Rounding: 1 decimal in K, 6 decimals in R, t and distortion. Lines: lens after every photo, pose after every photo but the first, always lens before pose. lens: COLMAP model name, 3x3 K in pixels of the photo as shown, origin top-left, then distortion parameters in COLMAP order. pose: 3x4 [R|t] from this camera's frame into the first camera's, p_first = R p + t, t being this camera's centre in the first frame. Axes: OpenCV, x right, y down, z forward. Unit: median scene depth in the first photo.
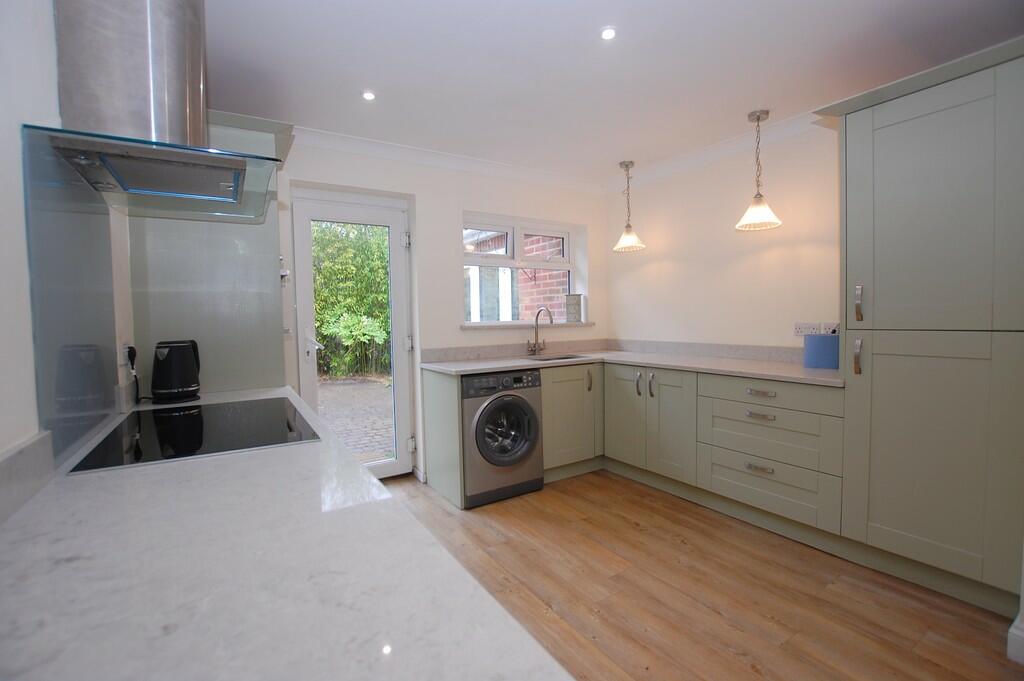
lens RADIAL K [[460.0, 0, 512.0], [0, 460.0, 340.5], [0, 0, 1]] dist [-0.023392, 0.000135]
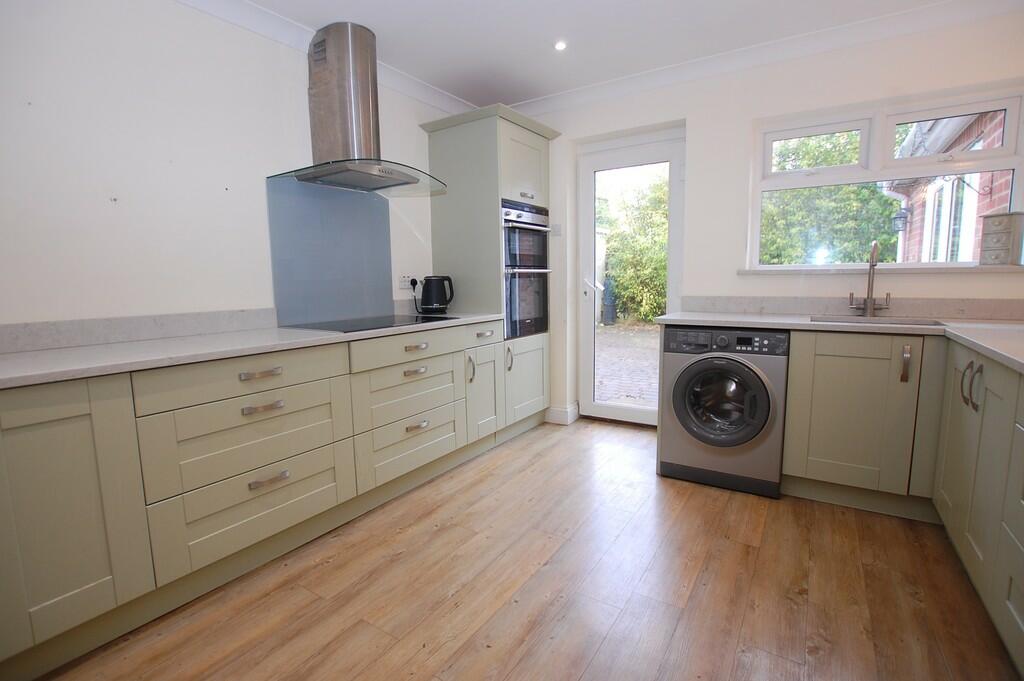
lens RADIAL K [[473.0, 0, 511.3], [0, 473.0, 339.8], [0, 0, 1]] dist [-0.023073, -0.000521]
pose [[0.426472, 0.129532, -0.895178, 0.493944], [-0.040394, 0.991433, 0.124215, 0.003776], [0.903598, -0.016815, 0.428051, 0.306622]]
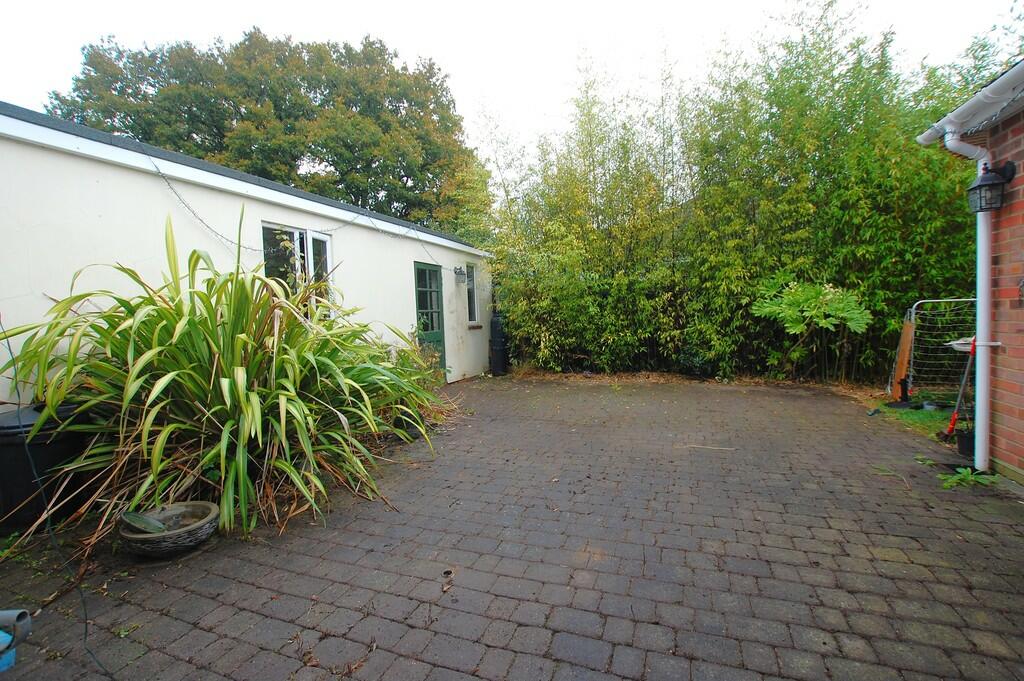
lens RADIAL K [[460.0, 0, 512.0], [0, 460.0, 340.5], [0, 0, 1]] dist [-0.023392, 0.000135]
pose [[0.605888, 0.038961, -0.794595, -0.315083], [-0.014633, 0.999177, 0.037835, 0.006168], [0.795415, -0.011296, 0.605960, 1.004820]]
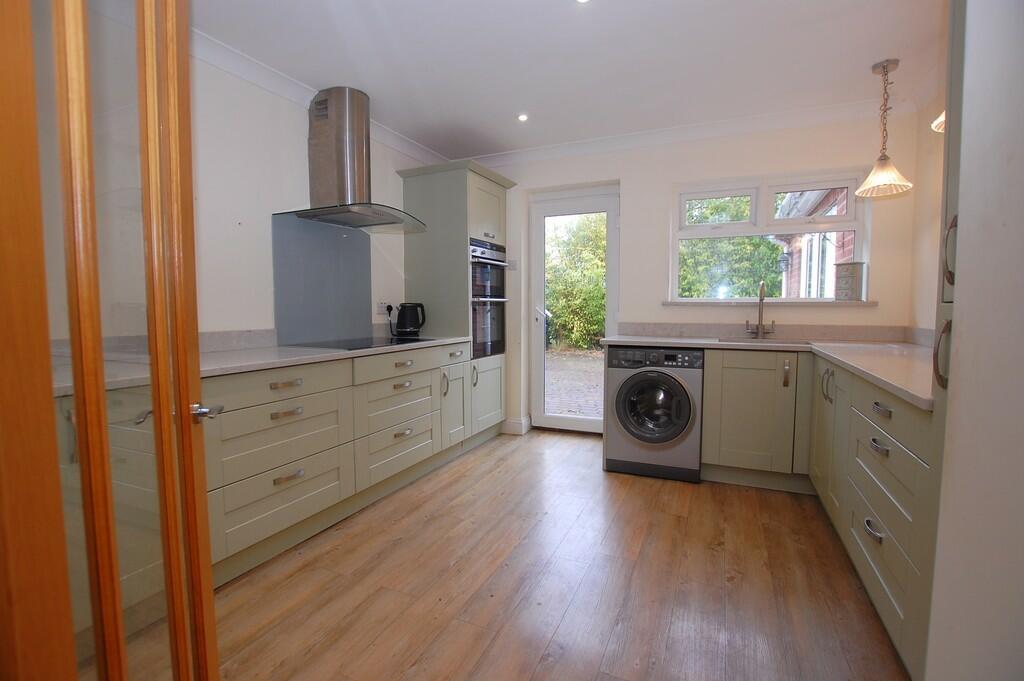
lens RADIAL K [[460.0, 0, 512.0], [0, 460.0, 340.5], [0, 0, 1]] dist [-0.023392, 0.000135]
pose [[0.555732, 0.080514, -0.827454, 0.562389], [-0.053149, 0.996704, 0.061287, 0.009395], [0.829661, 0.009920, 0.558179, 0.188799]]
